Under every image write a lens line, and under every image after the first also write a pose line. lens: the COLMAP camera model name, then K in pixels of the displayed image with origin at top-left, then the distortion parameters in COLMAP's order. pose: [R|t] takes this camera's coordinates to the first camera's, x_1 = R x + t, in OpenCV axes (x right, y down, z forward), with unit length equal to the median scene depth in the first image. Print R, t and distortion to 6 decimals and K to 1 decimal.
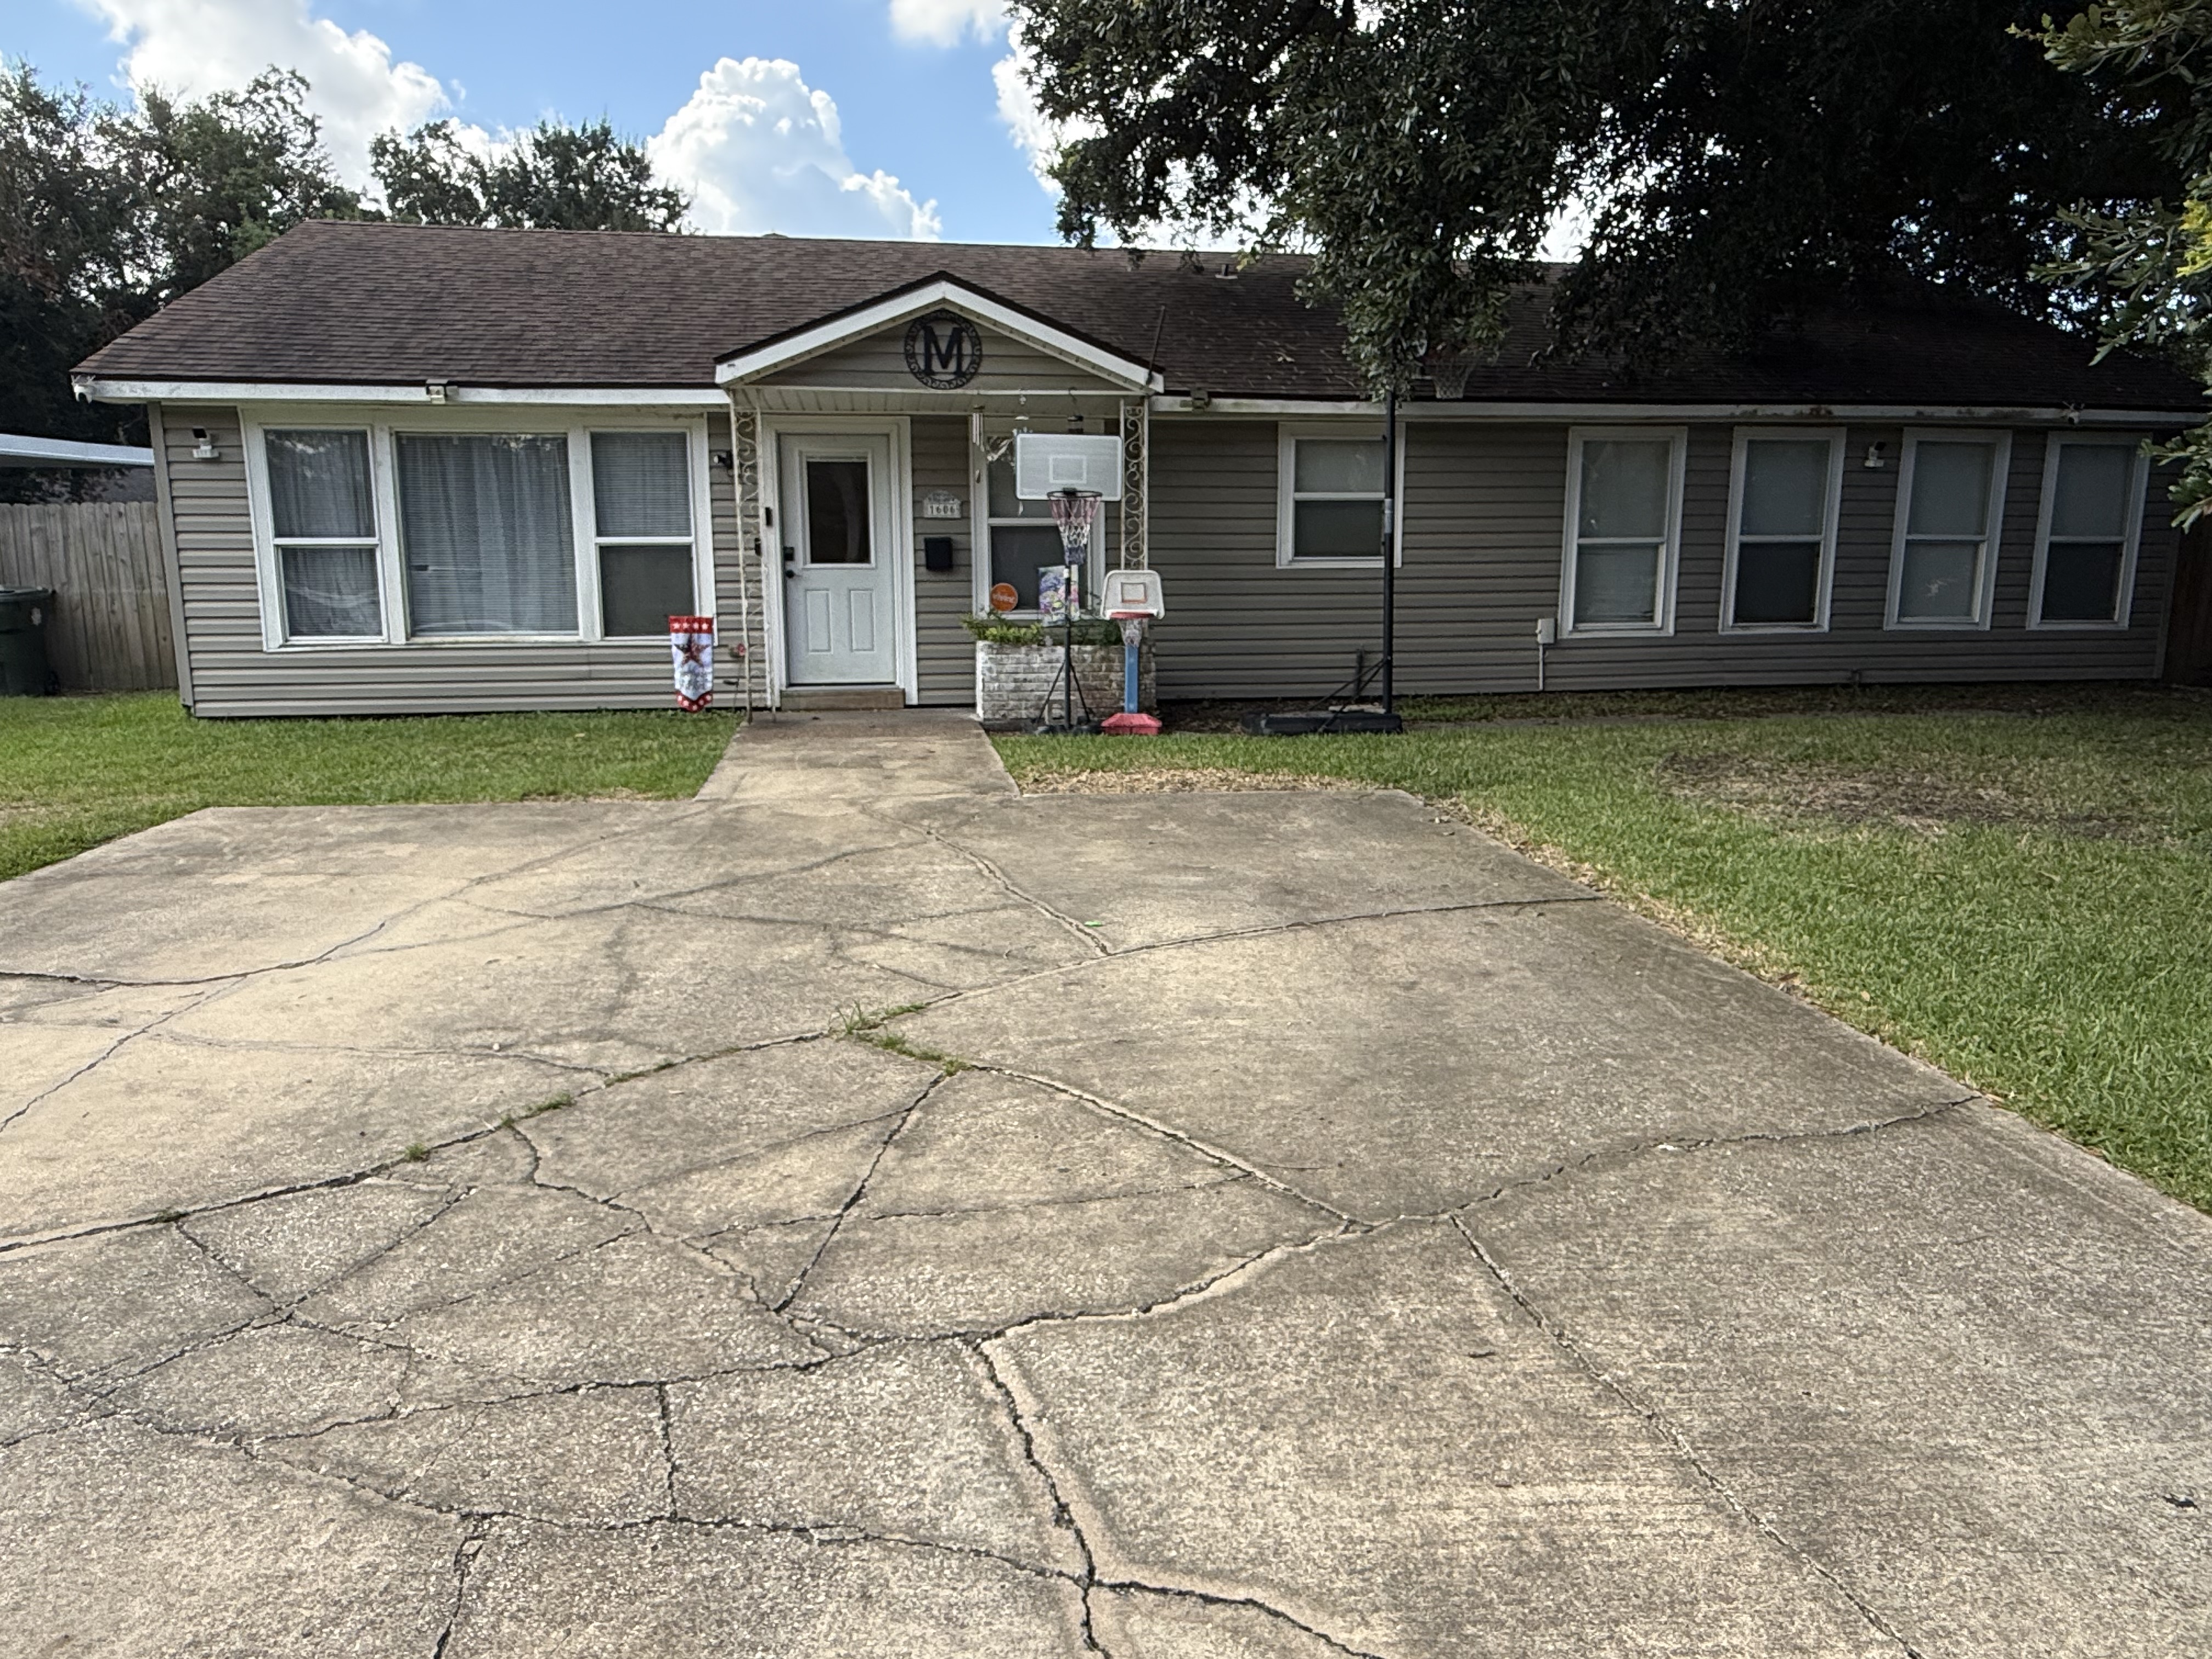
lens RADIAL K [[1414.9, 0, 1106.0], [0, 1414.9, 829.5], [0, 0, 1]] dist [-0.001775, -0.000709]
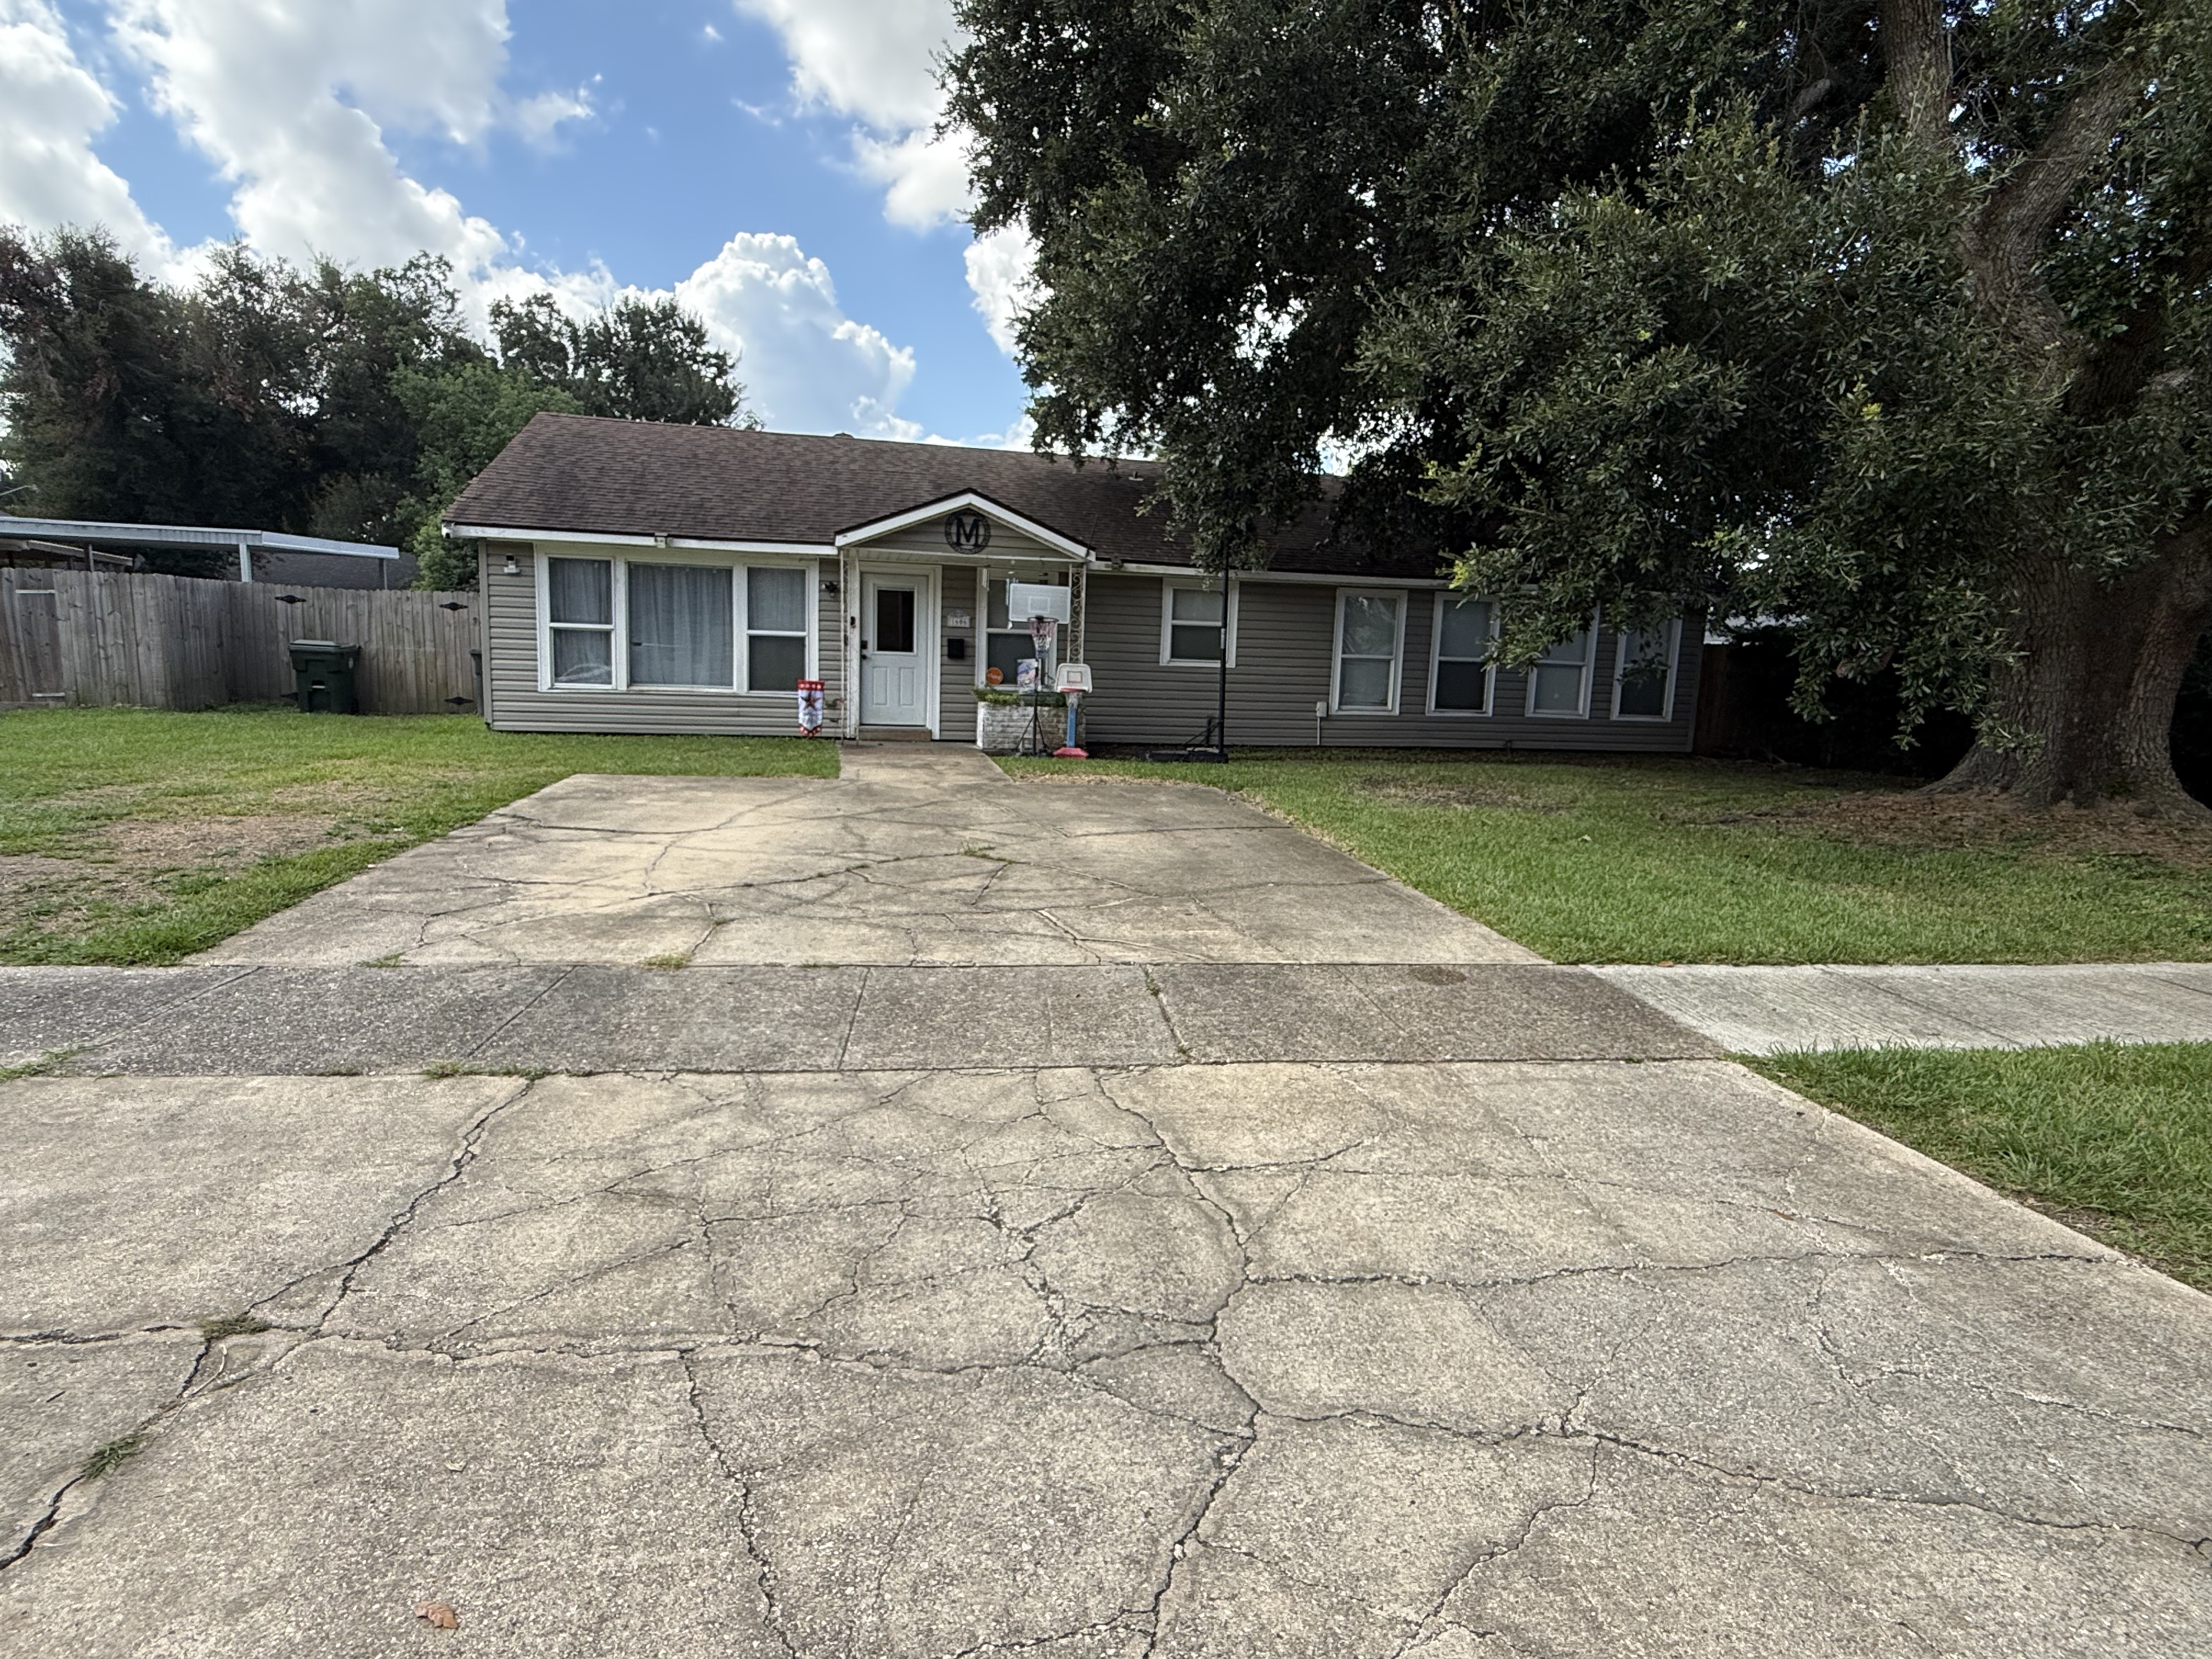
lens RADIAL K [[1156.6, 0, 1106.0], [0, 1156.6, 829.5], [0, 0, 1]] dist [0.000680, 0.000371]
pose [[0.997537, 0.031281, 0.062788, -0.022331], [-0.029328, 0.999064, -0.031781, 0.054809], [-0.063723, 0.029862, 0.997521, -0.357511]]
